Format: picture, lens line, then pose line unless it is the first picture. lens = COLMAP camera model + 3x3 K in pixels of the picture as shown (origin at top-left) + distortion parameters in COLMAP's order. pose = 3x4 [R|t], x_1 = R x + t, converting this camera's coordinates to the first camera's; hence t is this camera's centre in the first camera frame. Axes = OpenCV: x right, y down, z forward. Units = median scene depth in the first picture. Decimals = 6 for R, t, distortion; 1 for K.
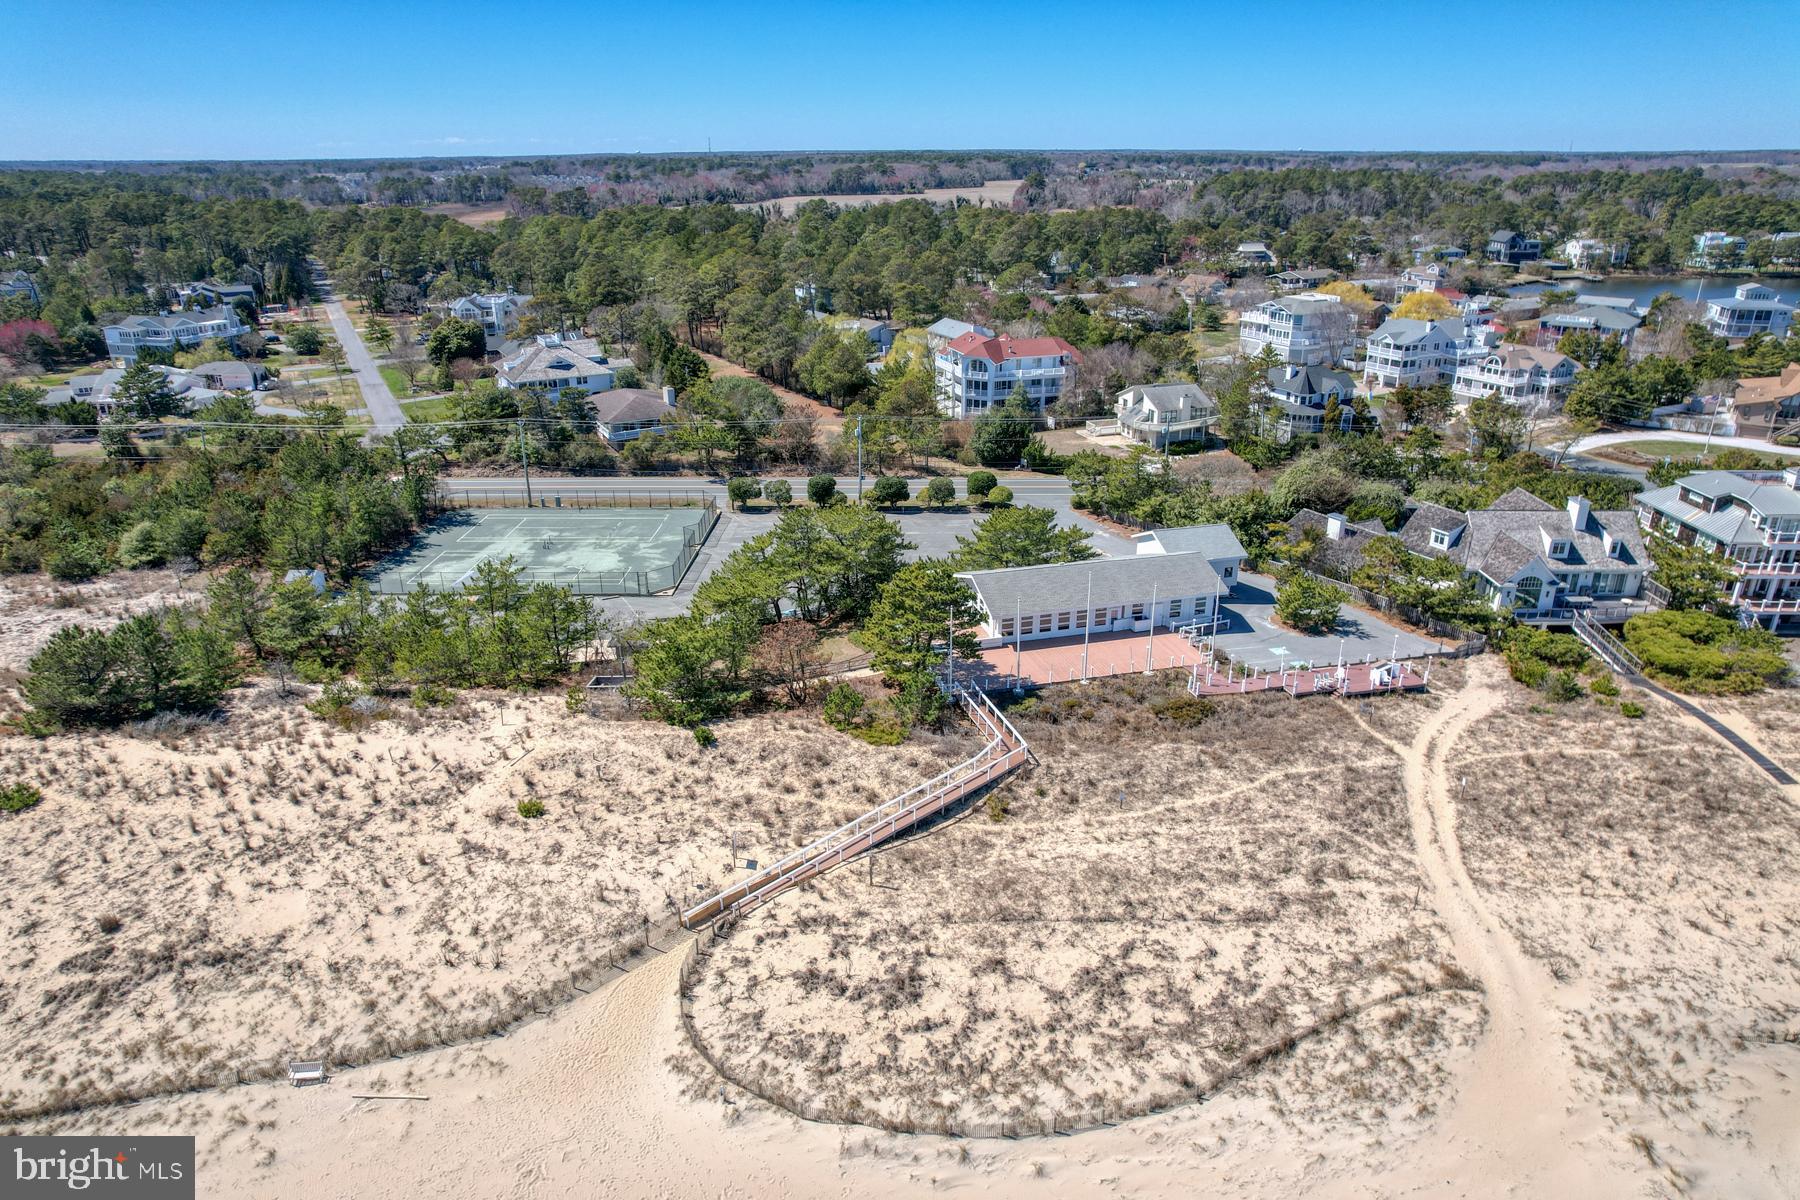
lens RADIAL K [[1154.4, 0, 894.6], [0, 1154.4, 602.1], [0, 0, 1]] dist [-0.076441, 0.065482]
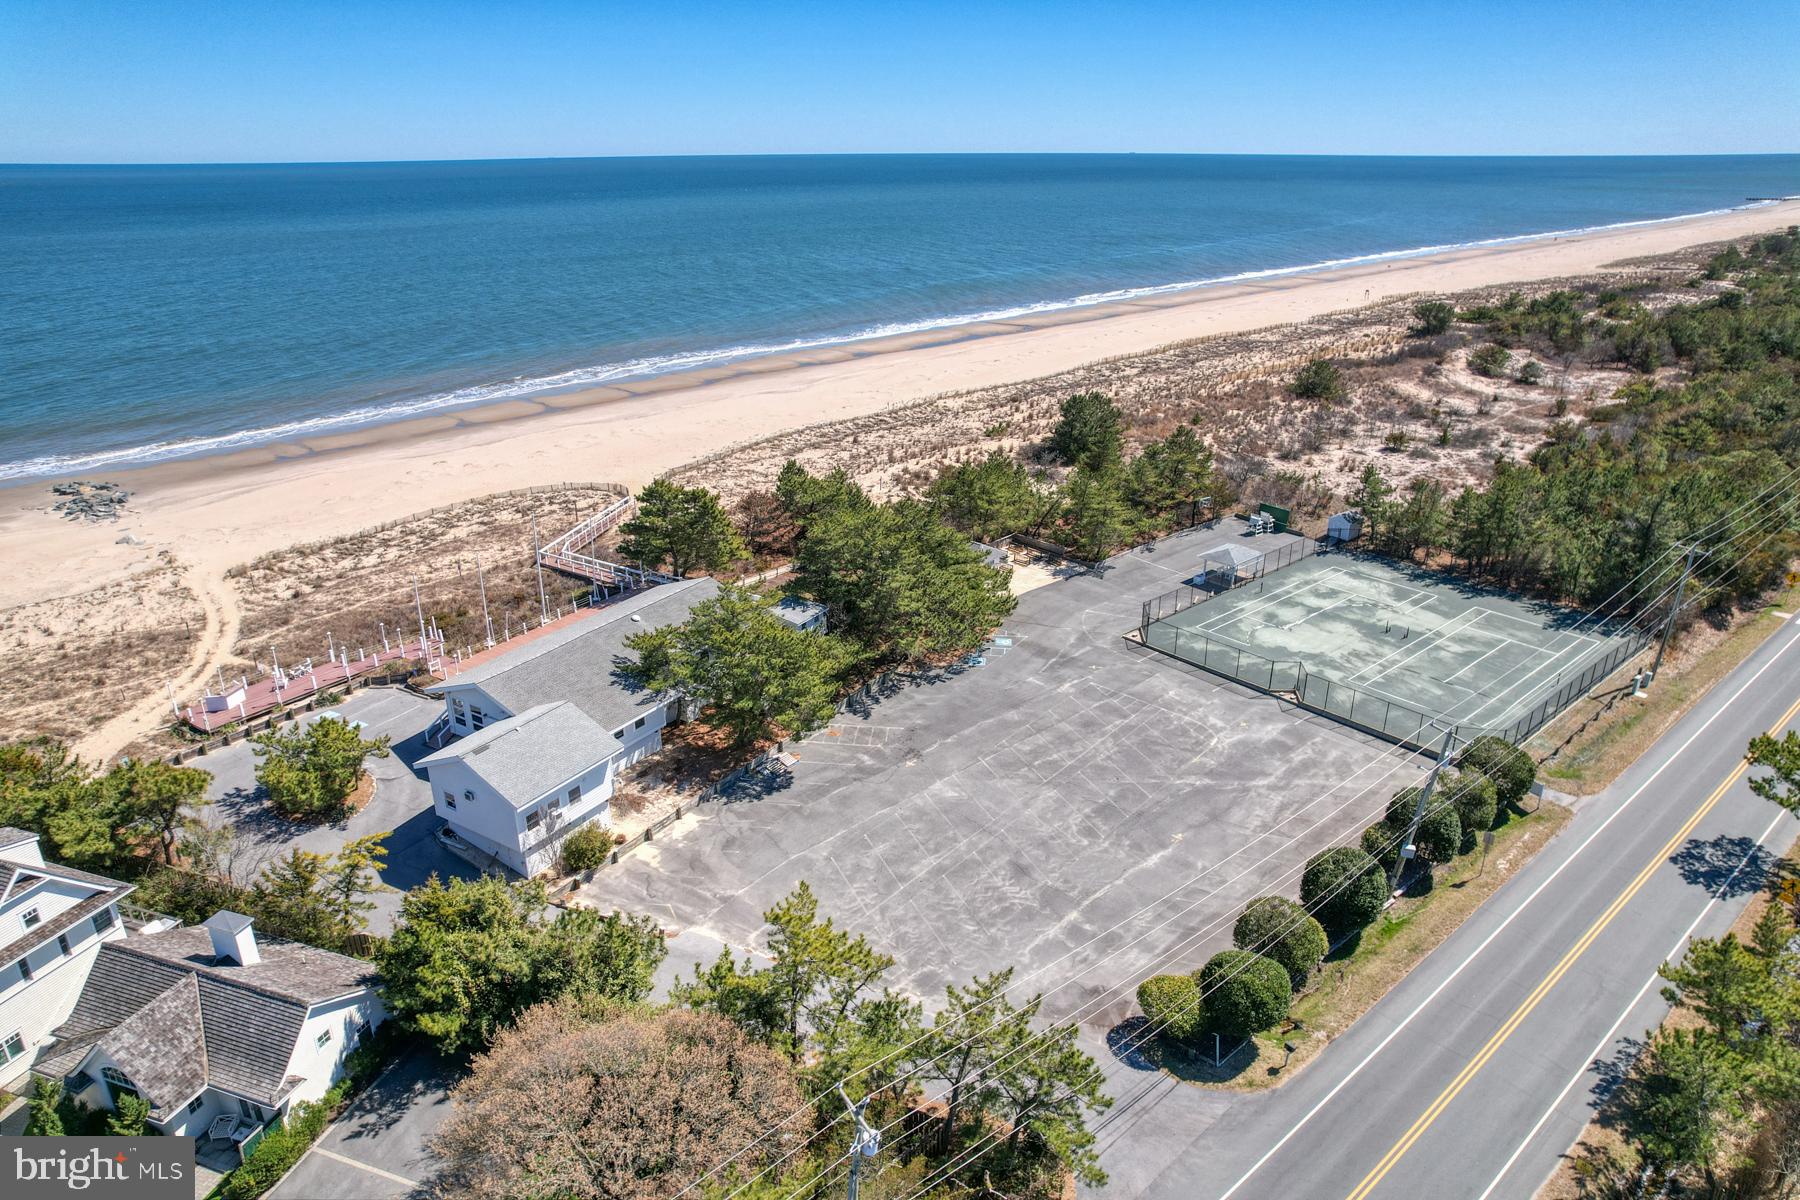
lens RADIAL K [[1154.4, 0, 894.6], [0, 1154.4, 602.1], [0, 0, 1]] dist [-0.076441, 0.065482]
pose [[-0.735525, 0.257282, -0.626745, 0.820530], [-0.240749, 0.765454, 0.596758, -0.898627], [0.633280, 0.589818, -0.501070, 2.442226]]
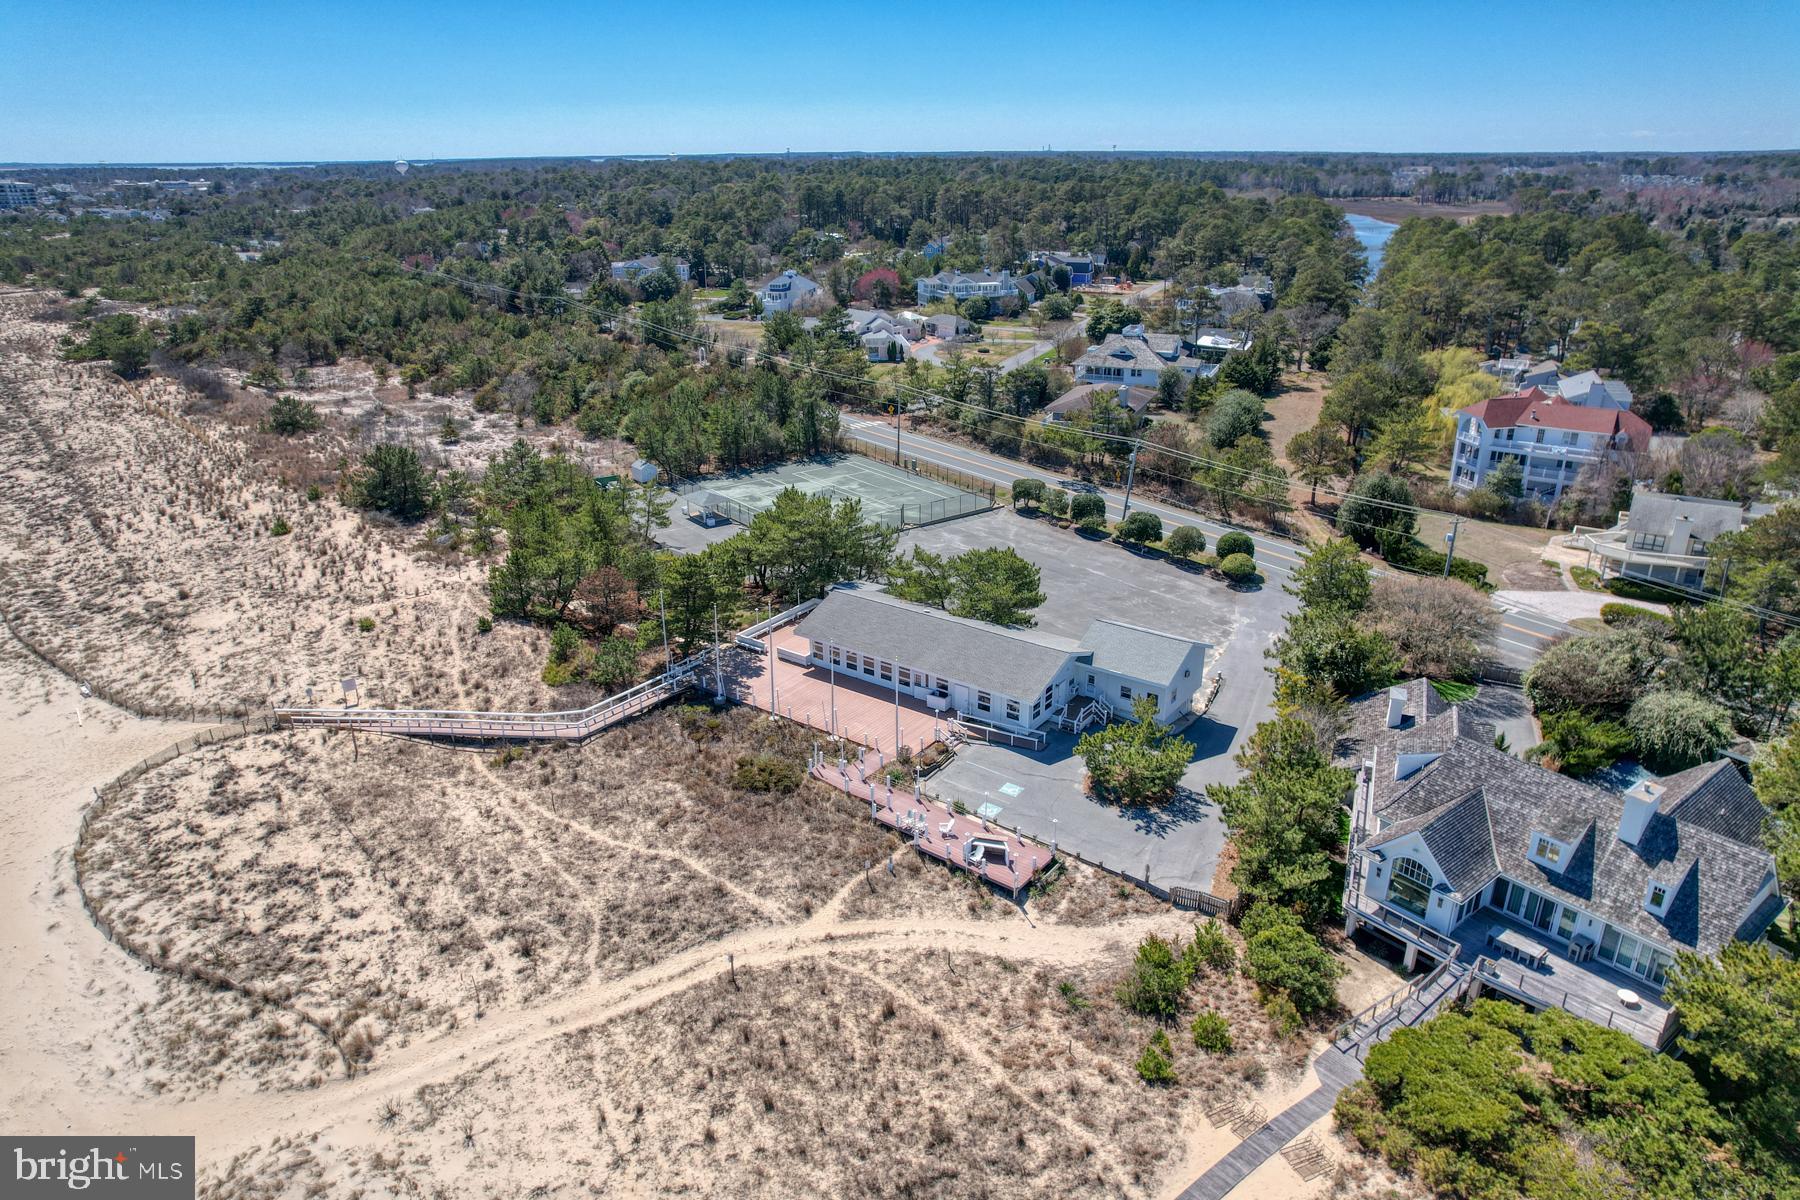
lens RADIAL K [[1154.4, 0, 894.6], [0, 1154.4, 602.1], [0, 0, 1]] dist [-0.076441, 0.065482]
pose [[0.628712, 0.286528, -0.722927, 1.256636], [-0.282993, 0.950203, 0.130496, -0.241815], [0.724318, 0.122539, 0.678489, 0.613942]]
